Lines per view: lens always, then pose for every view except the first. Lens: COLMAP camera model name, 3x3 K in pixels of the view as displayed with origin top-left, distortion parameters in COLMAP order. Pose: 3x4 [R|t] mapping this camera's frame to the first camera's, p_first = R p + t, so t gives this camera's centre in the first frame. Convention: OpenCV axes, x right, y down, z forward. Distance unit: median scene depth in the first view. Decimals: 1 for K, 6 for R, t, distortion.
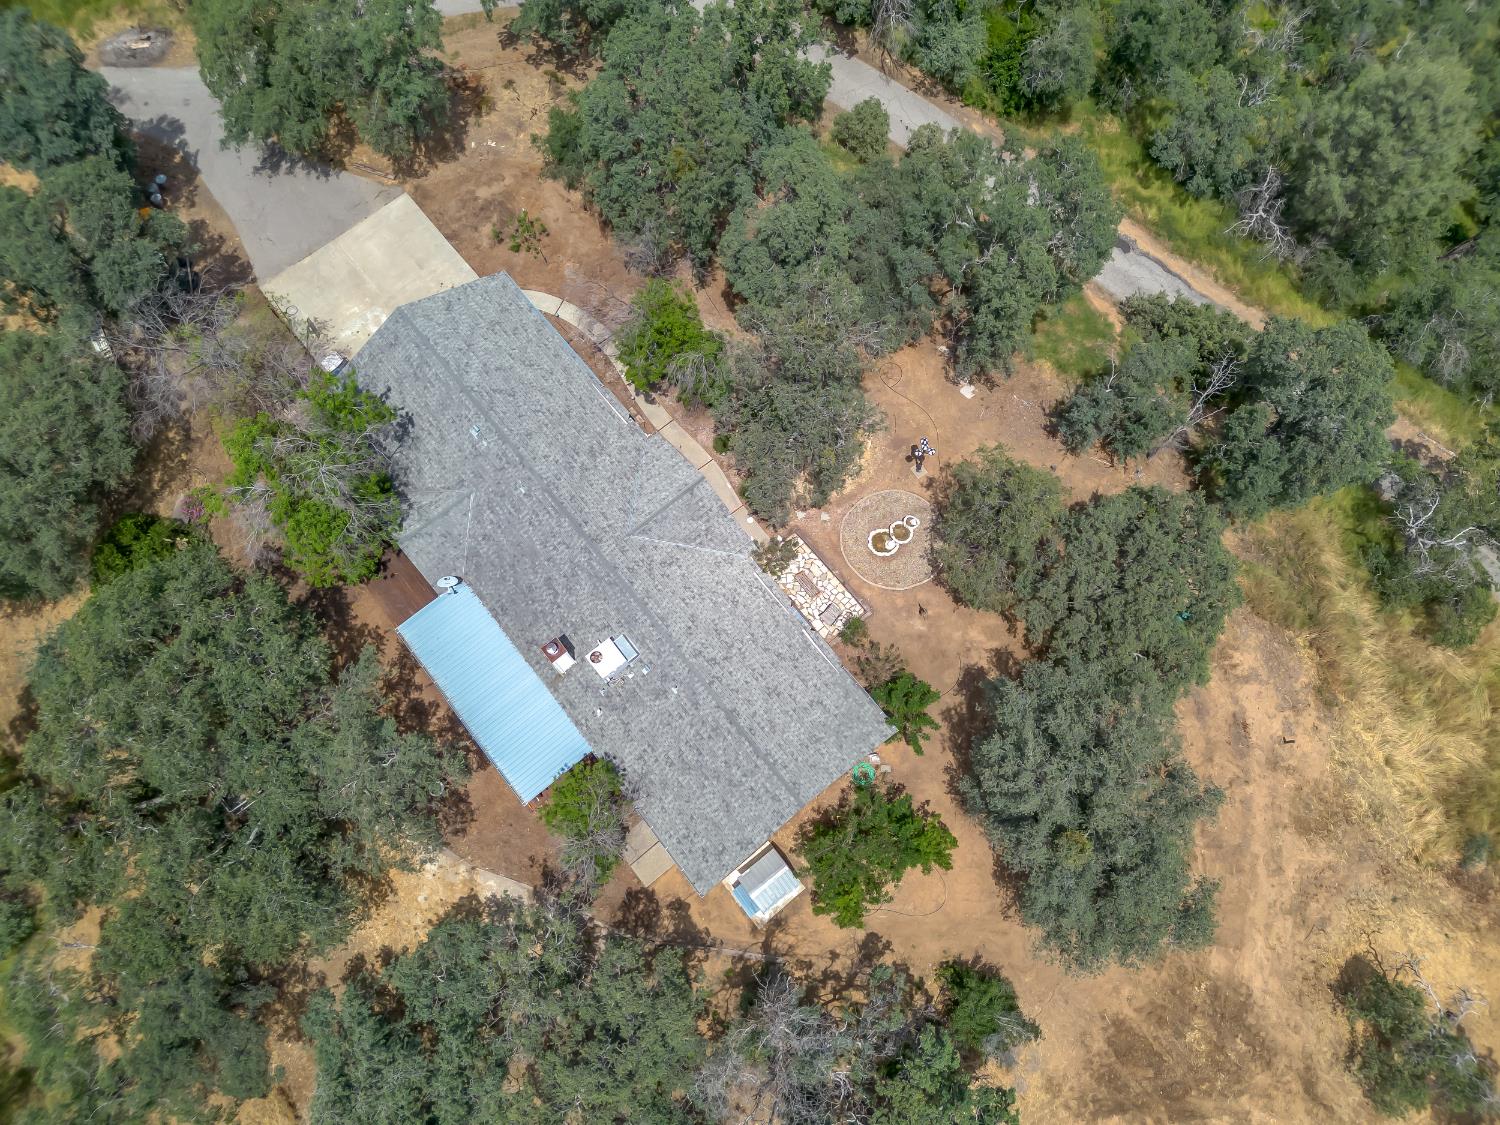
lens RADIAL K [[1041.9, 0, 748.3], [0, 1041.9, 557.1], [0, 0, 1]] dist [0.077756, -0.076442]
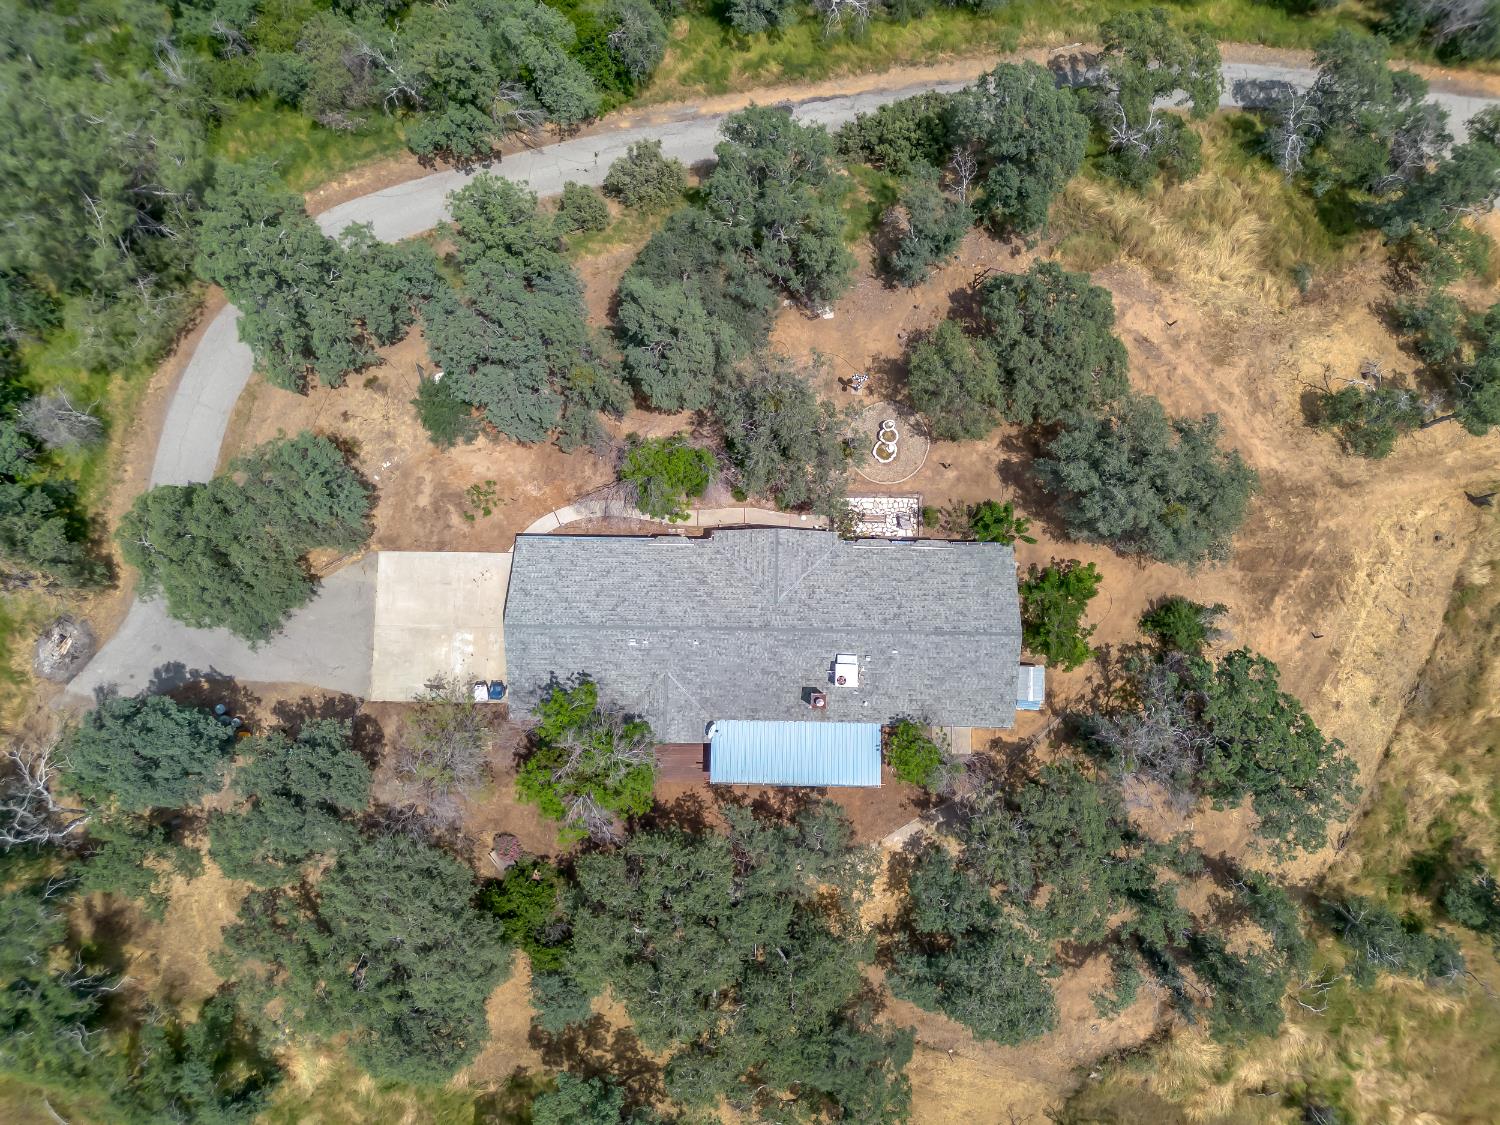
lens RADIAL K [[1041.9, 0, 748.3], [0, 1041.9, 557.1], [0, 0, 1]] dist [0.077756, -0.076442]
pose [[0.643921, -0.761104, 0.078017, -0.184633], [0.729183, 0.641373, 0.238604, -0.370120], [-0.231640, -0.096754, 0.967978, -0.230113]]
